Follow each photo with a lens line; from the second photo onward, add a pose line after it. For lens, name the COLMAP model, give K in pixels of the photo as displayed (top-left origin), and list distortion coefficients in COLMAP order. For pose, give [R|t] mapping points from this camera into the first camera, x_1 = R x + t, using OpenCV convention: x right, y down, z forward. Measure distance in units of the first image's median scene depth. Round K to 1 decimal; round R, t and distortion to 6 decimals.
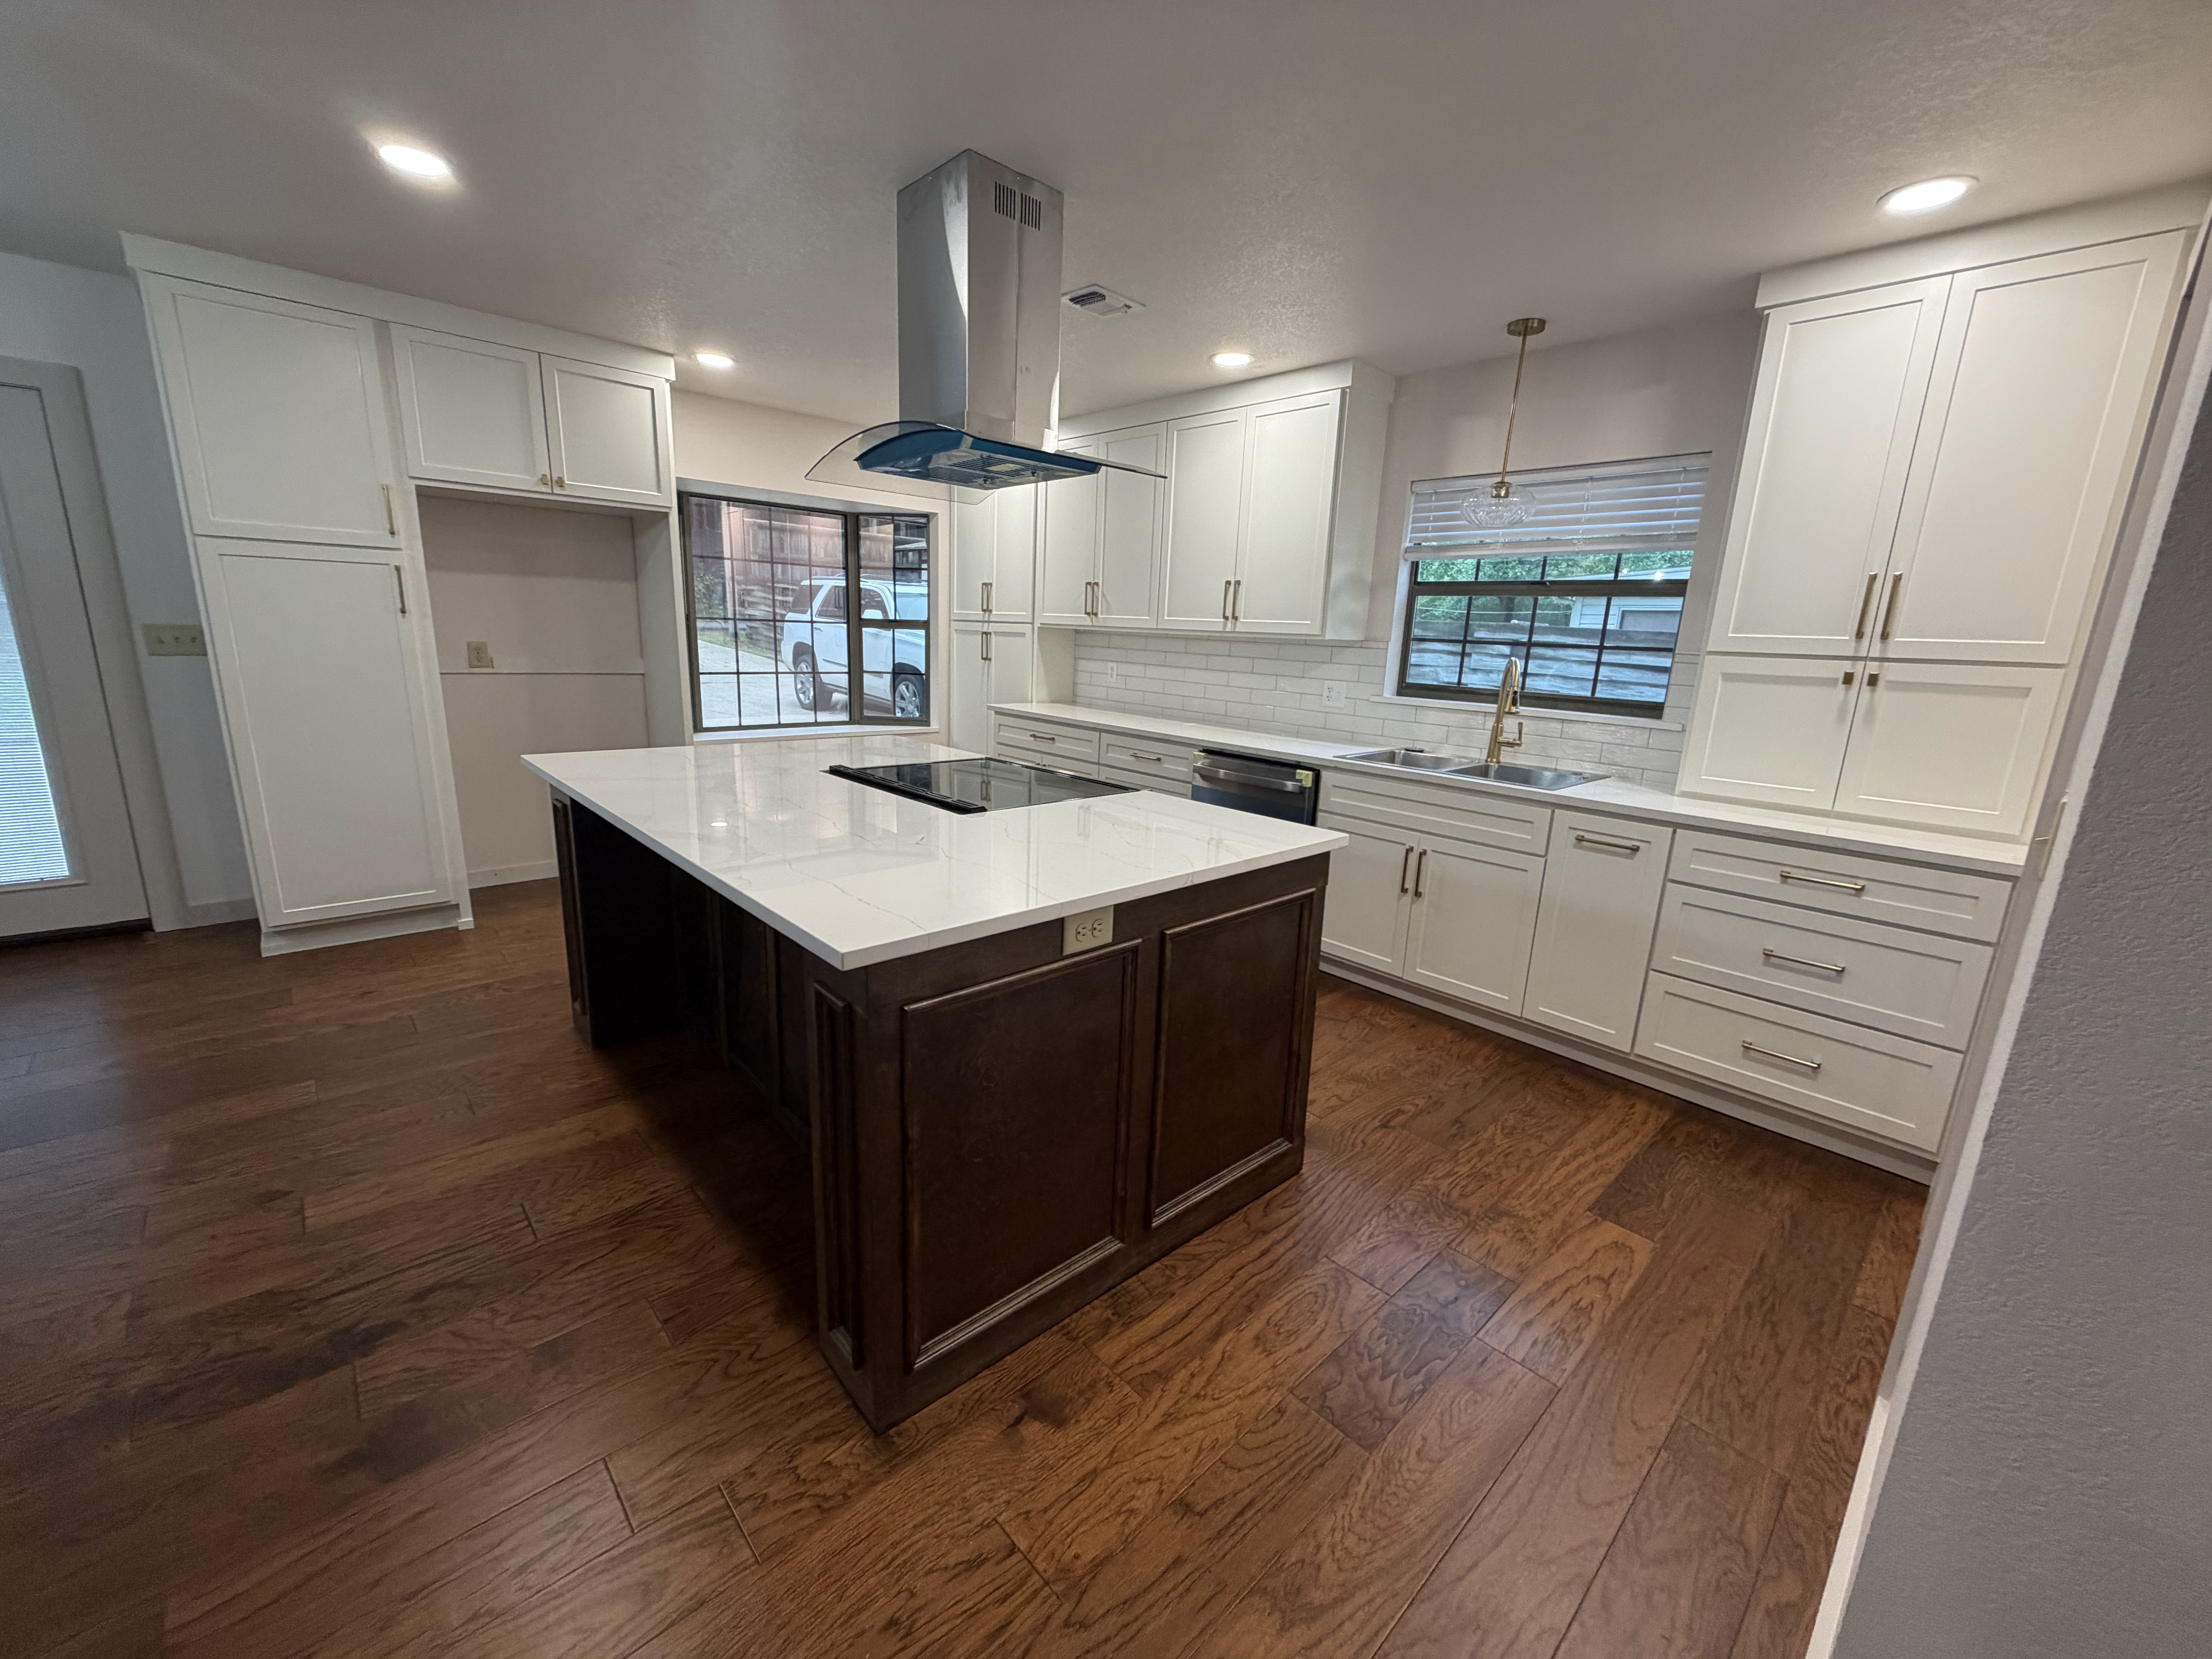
lens RADIAL K [[878.2, 0, 1101.1], [0, 878.2, 832.2], [0, 0, 1]] dist [-0.000103, 0.000053]
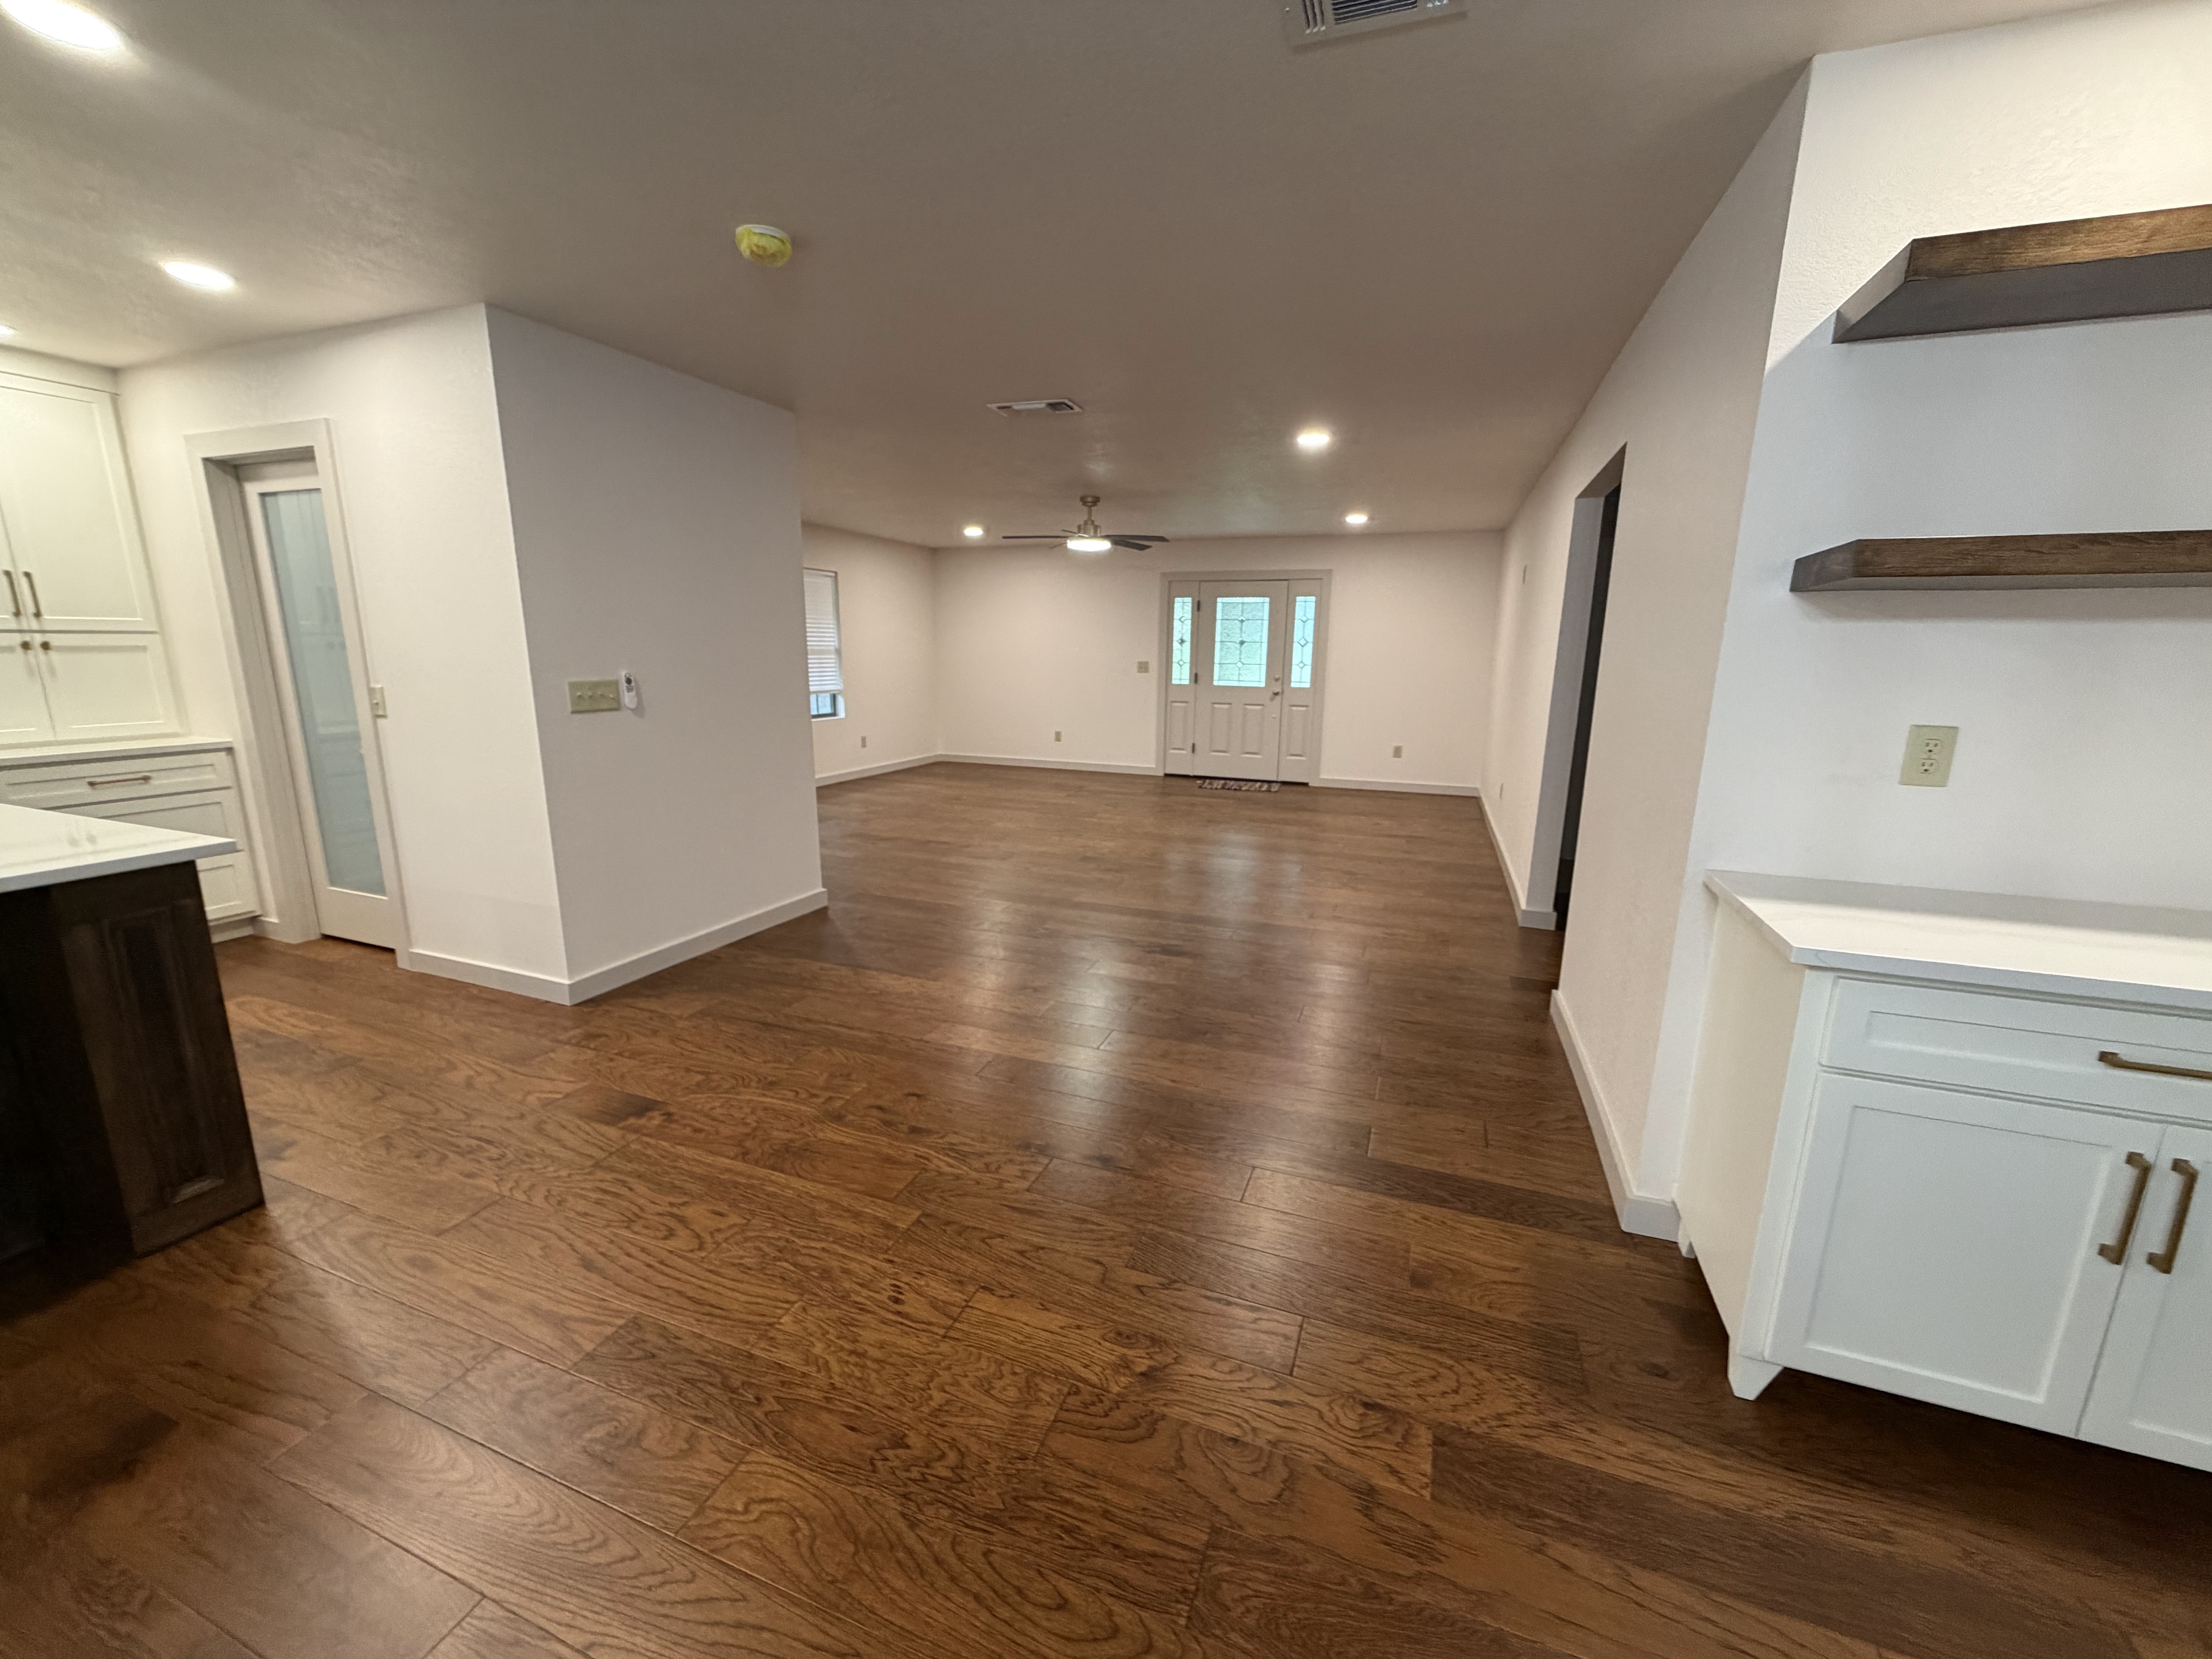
lens RADIAL K [[878.2, 0, 1101.1], [0, 878.2, 832.2], [0, 0, 1]] dist [-0.000103, 0.000053]
pose [[-0.435298, -0.232178, 0.869833, -0.859839], [0.171903, 0.926962, 0.333454, -0.051963], [-0.883722, 0.294679, -0.363592, 0.058344]]
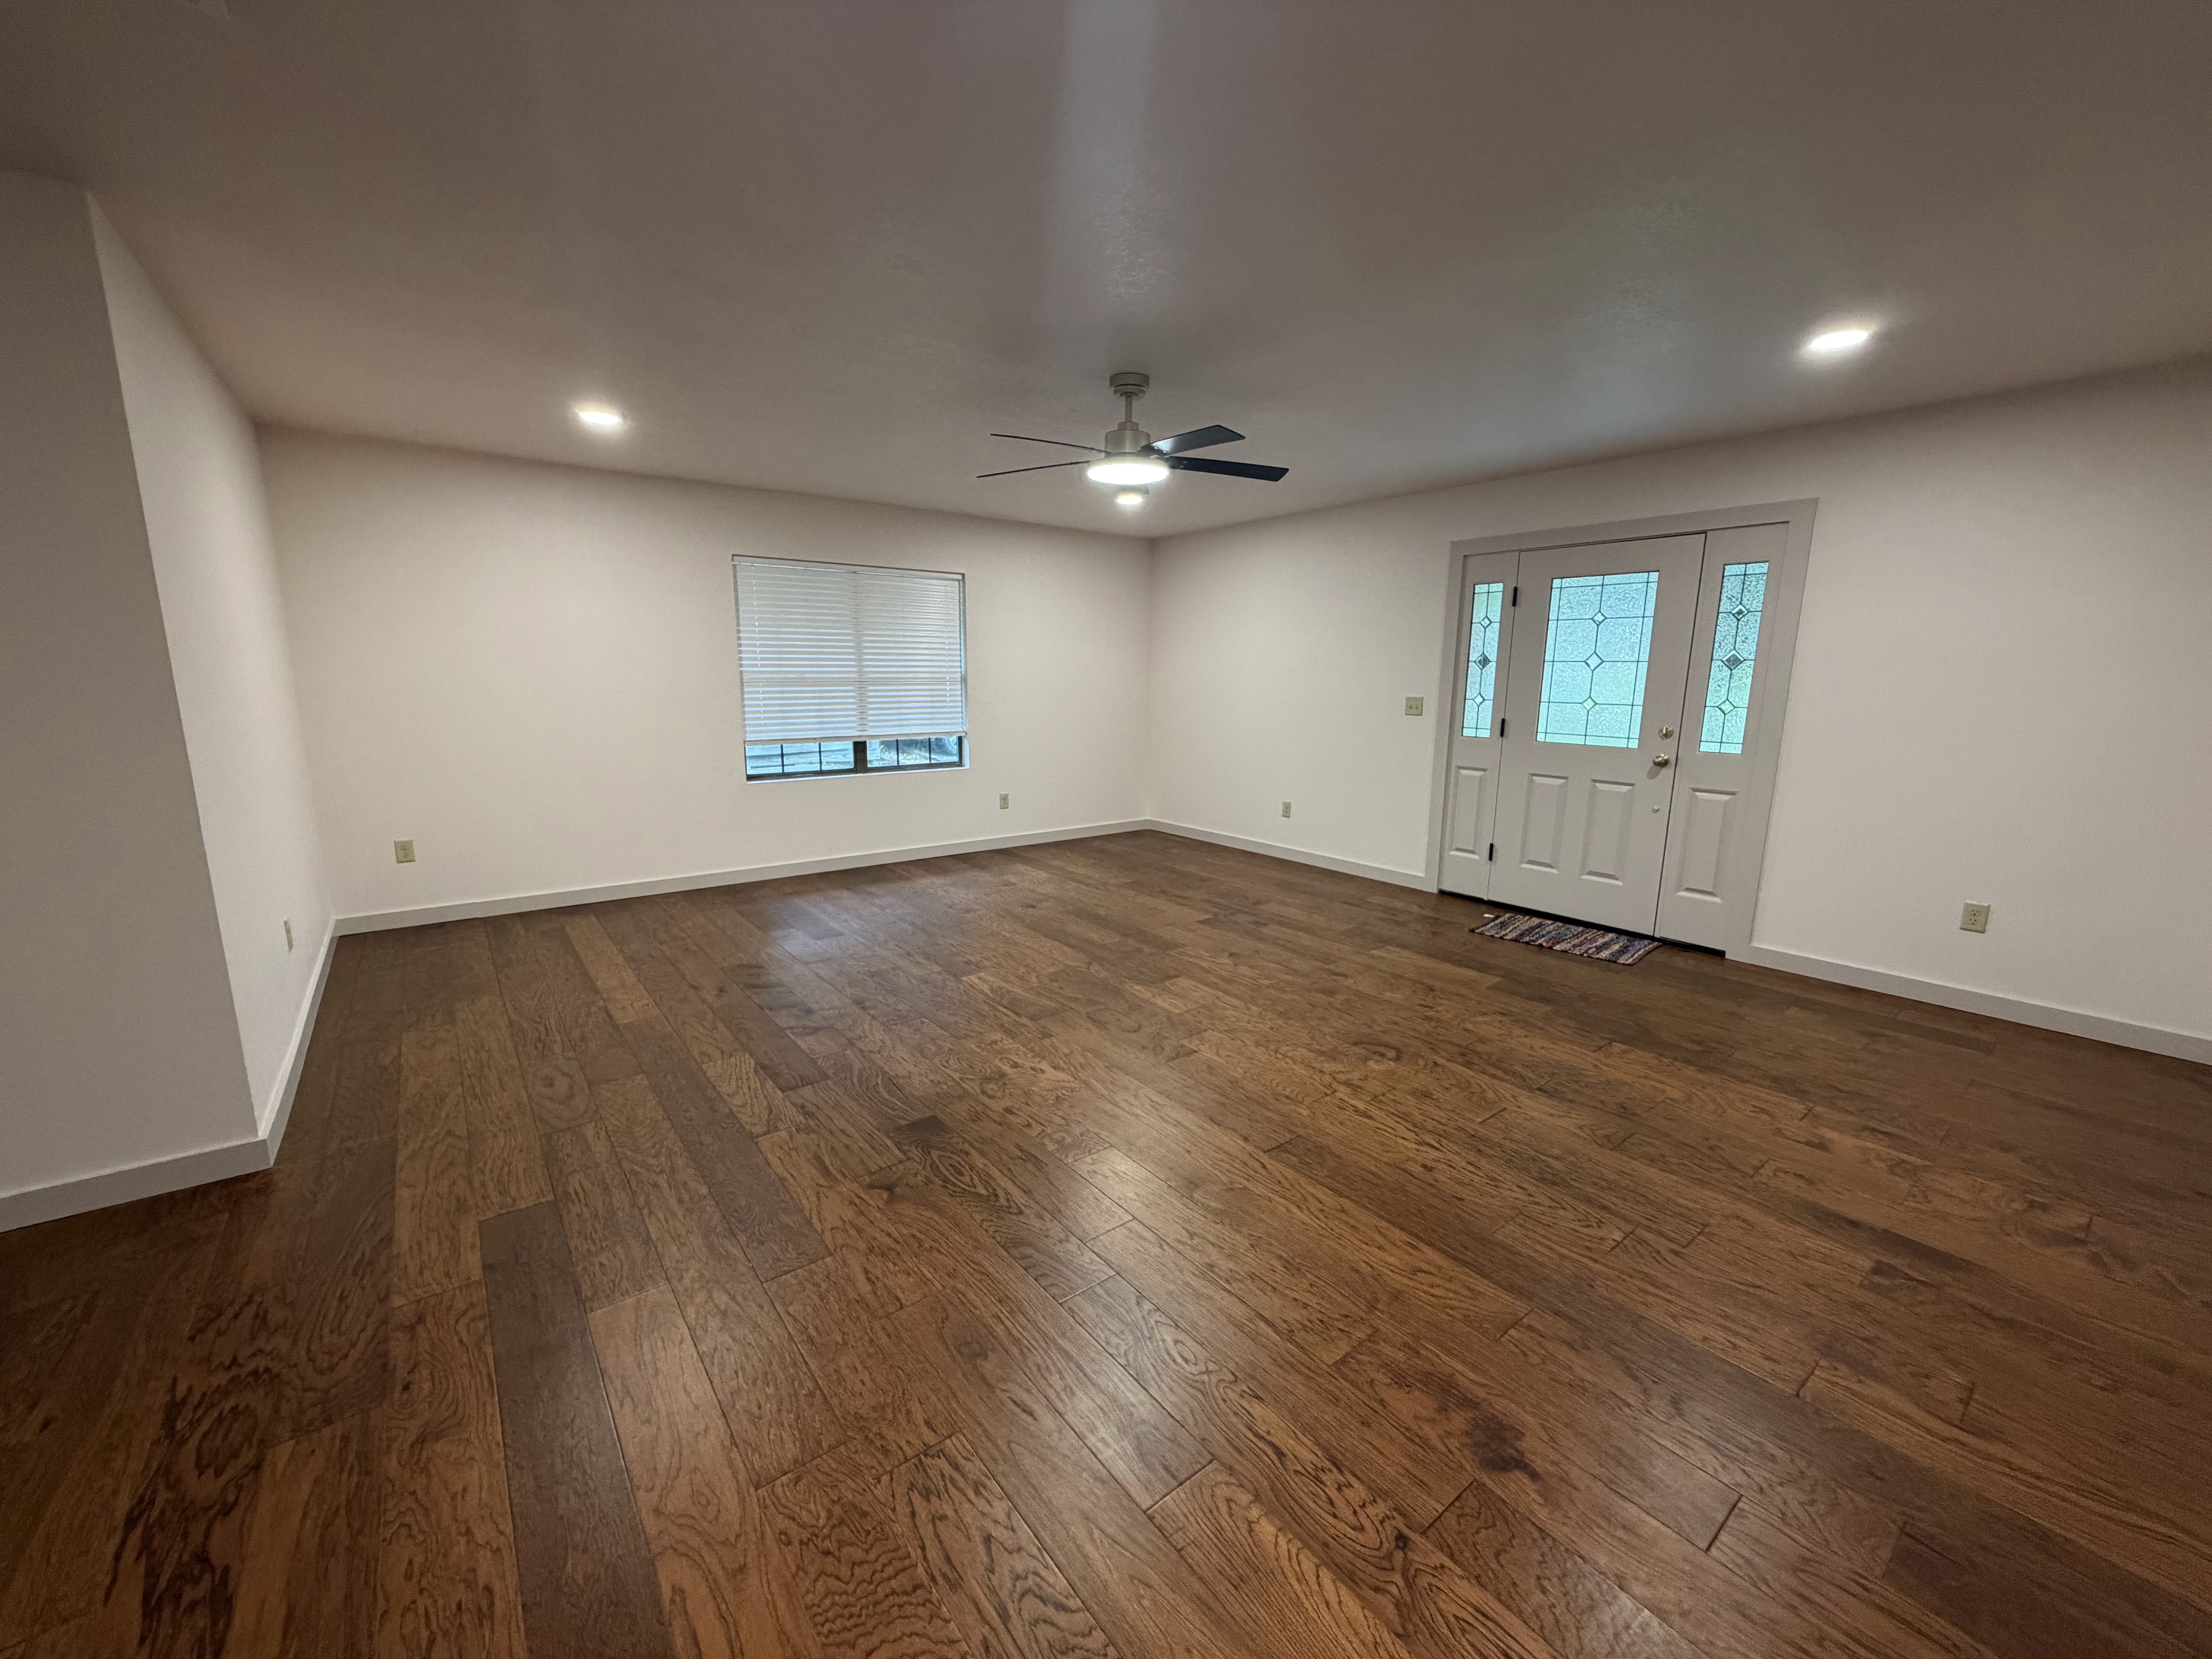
lens RADIAL K [[878.2, 0, 1101.1], [0, 878.2, 832.2], [0, 0, 1]] dist [-0.000103, 0.000053]
pose [[0.091101, -0.221547, 0.970885, -0.088110], [0.220189, 0.955290, 0.197328, 0.181210], [-0.971194, 0.195802, 0.135810, -0.813689]]
